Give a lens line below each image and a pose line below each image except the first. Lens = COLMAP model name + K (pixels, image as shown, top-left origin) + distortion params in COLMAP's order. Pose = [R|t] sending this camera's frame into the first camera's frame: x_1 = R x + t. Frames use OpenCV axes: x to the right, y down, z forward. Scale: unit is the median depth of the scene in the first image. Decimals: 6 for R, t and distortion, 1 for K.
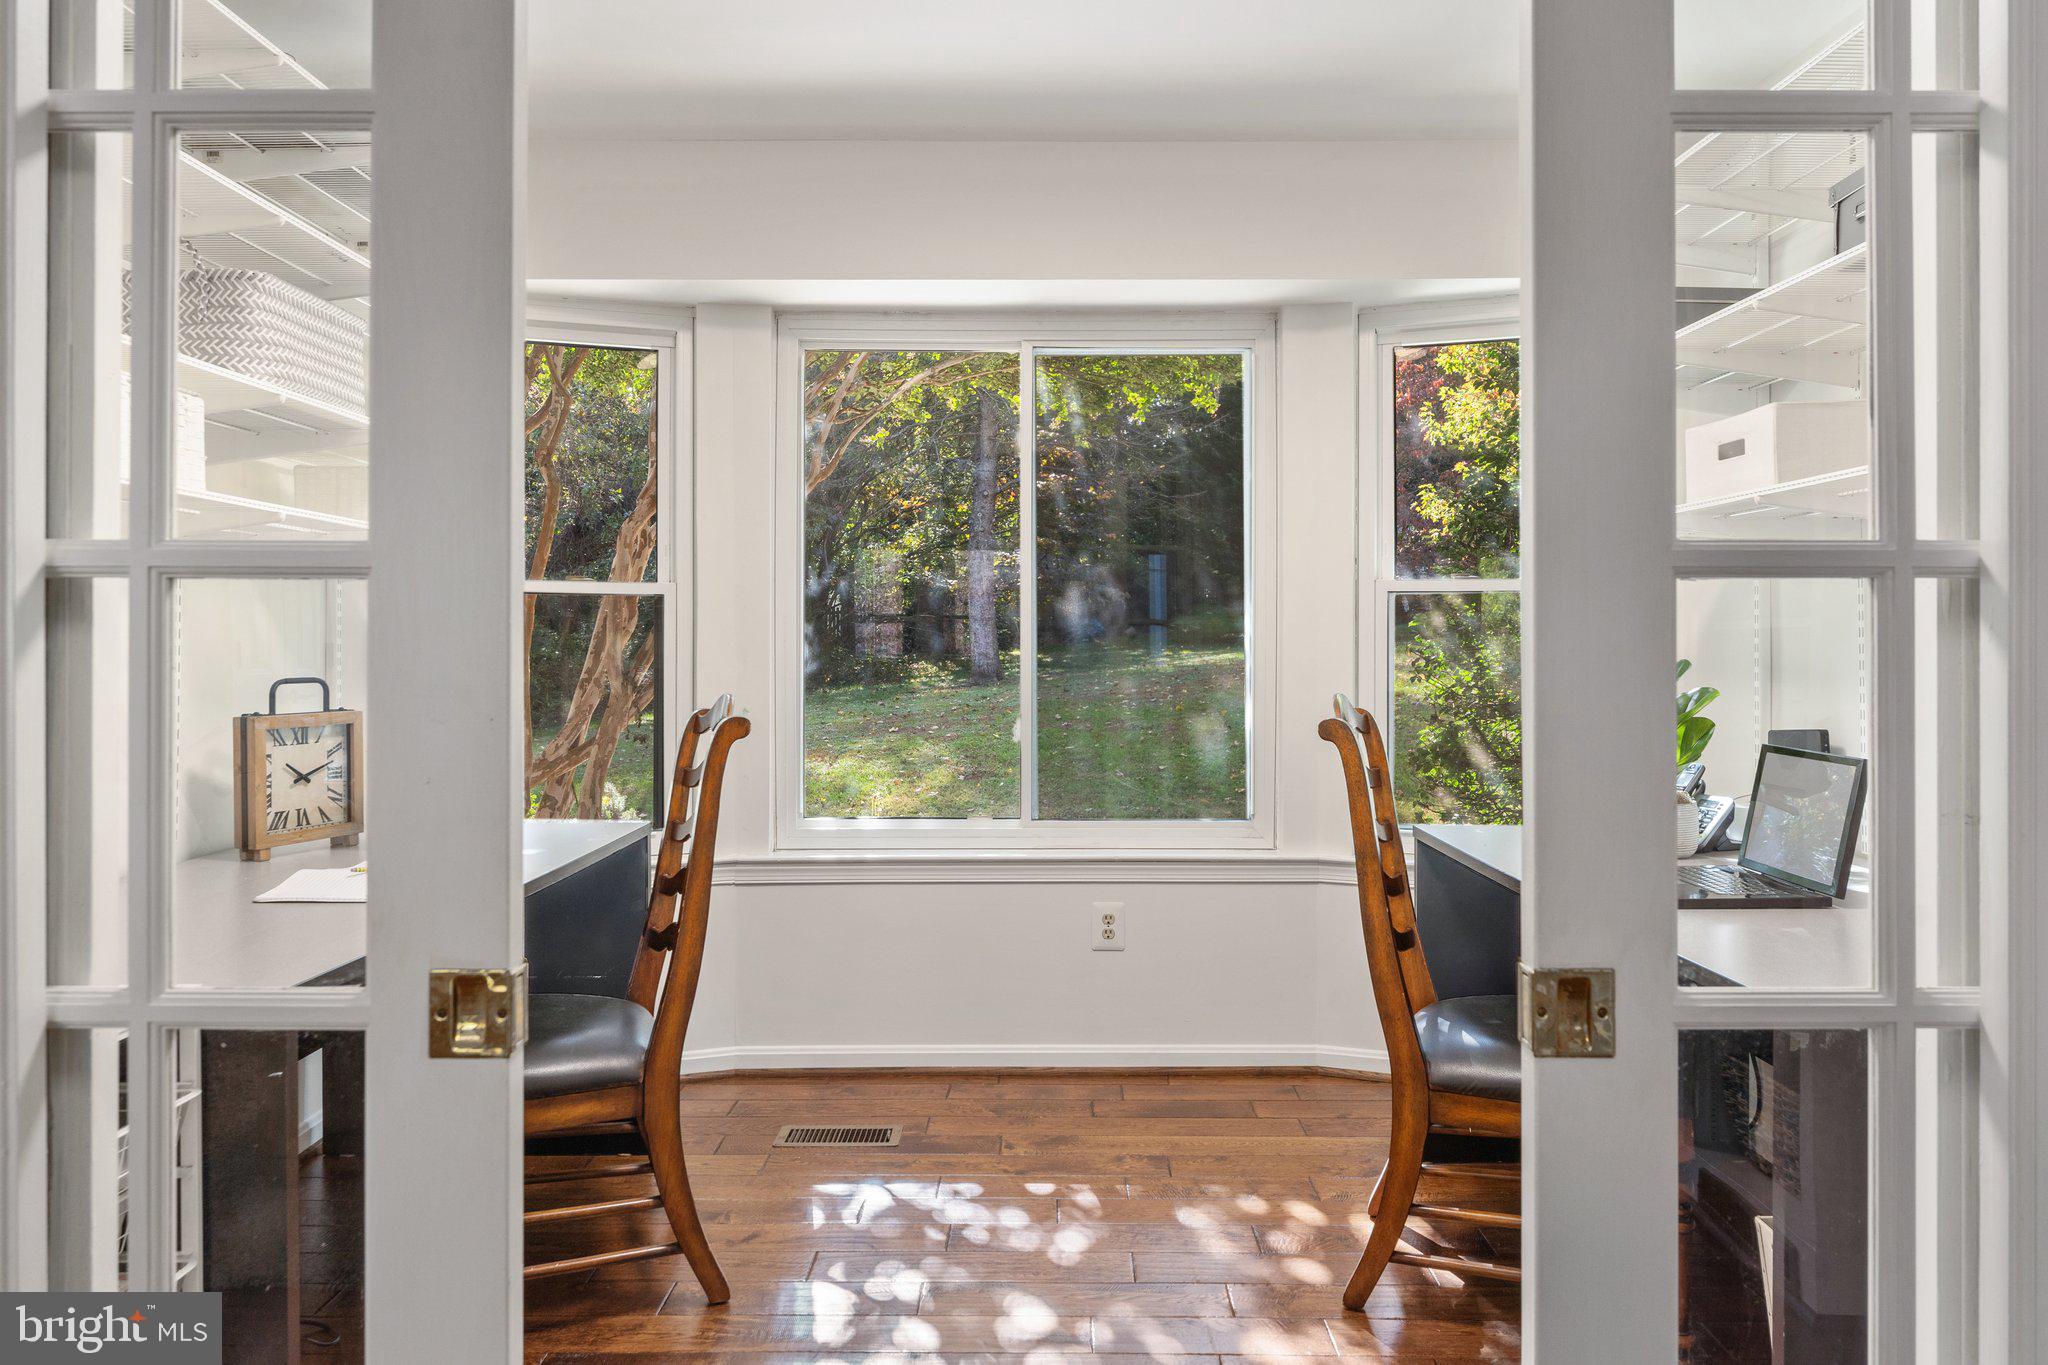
lens RADIAL K [[1423.3, 0, 1024.0], [0, 1423.3, 682.5], [0, 0, 1]] dist [0.007083, -0.002248]
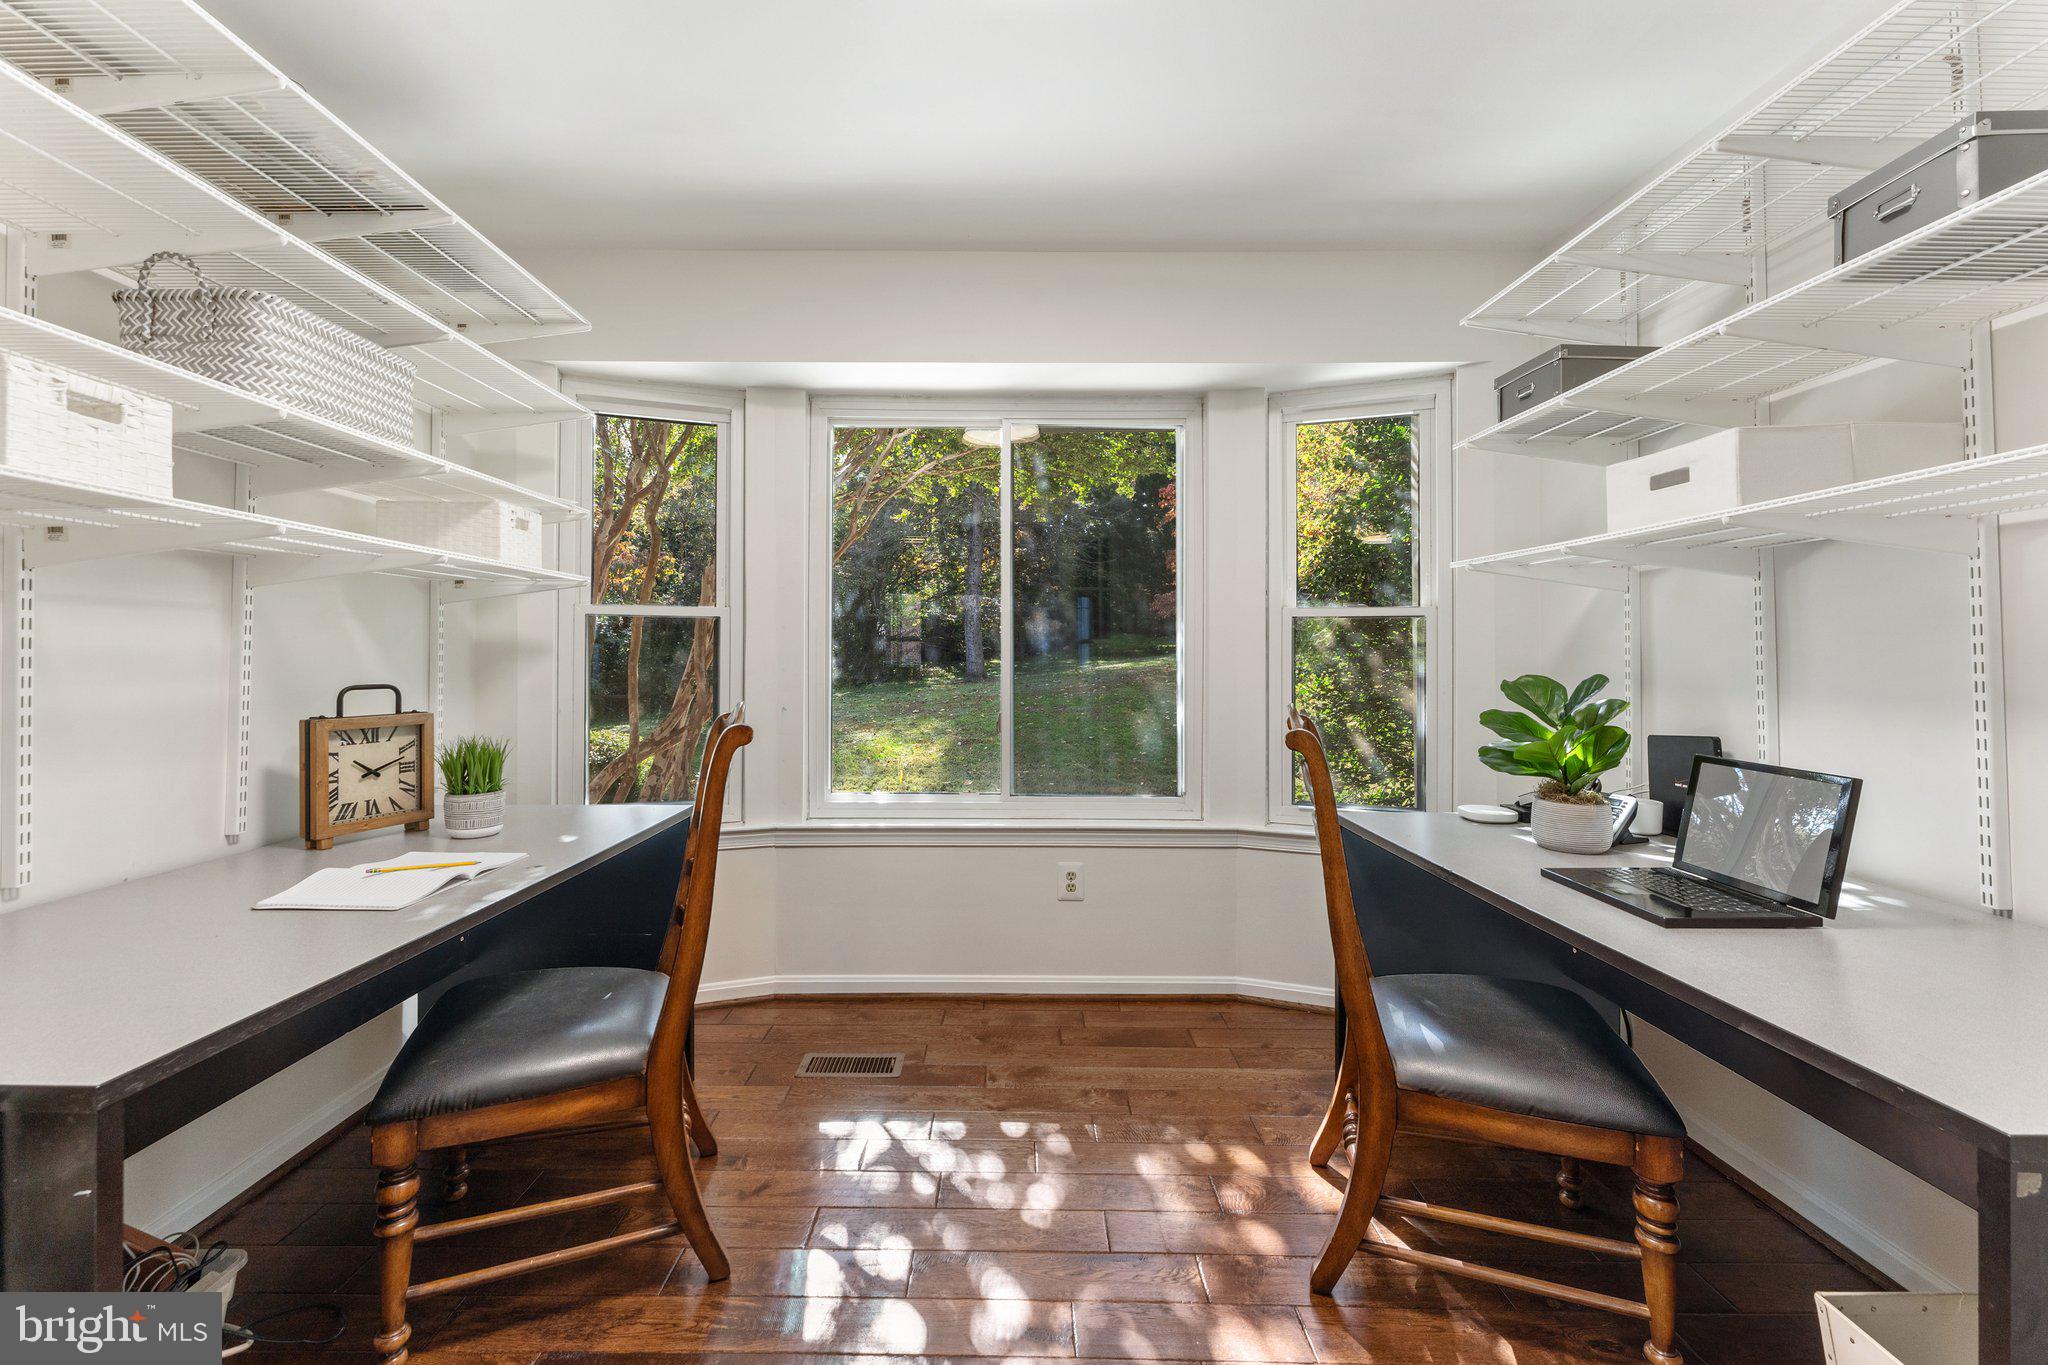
lens RADIAL K [[829.4, 0, 1021.2], [0, 829.4, 711.0], [0, 0, 1]] dist [0.000420, 0.000084]
pose [[0.999626, 0.002446, 0.027231, -0.005874], [-0.003526, 0.999206, 0.039686, -0.009945], [-0.027112, -0.039768, 0.998841, 0.311475]]
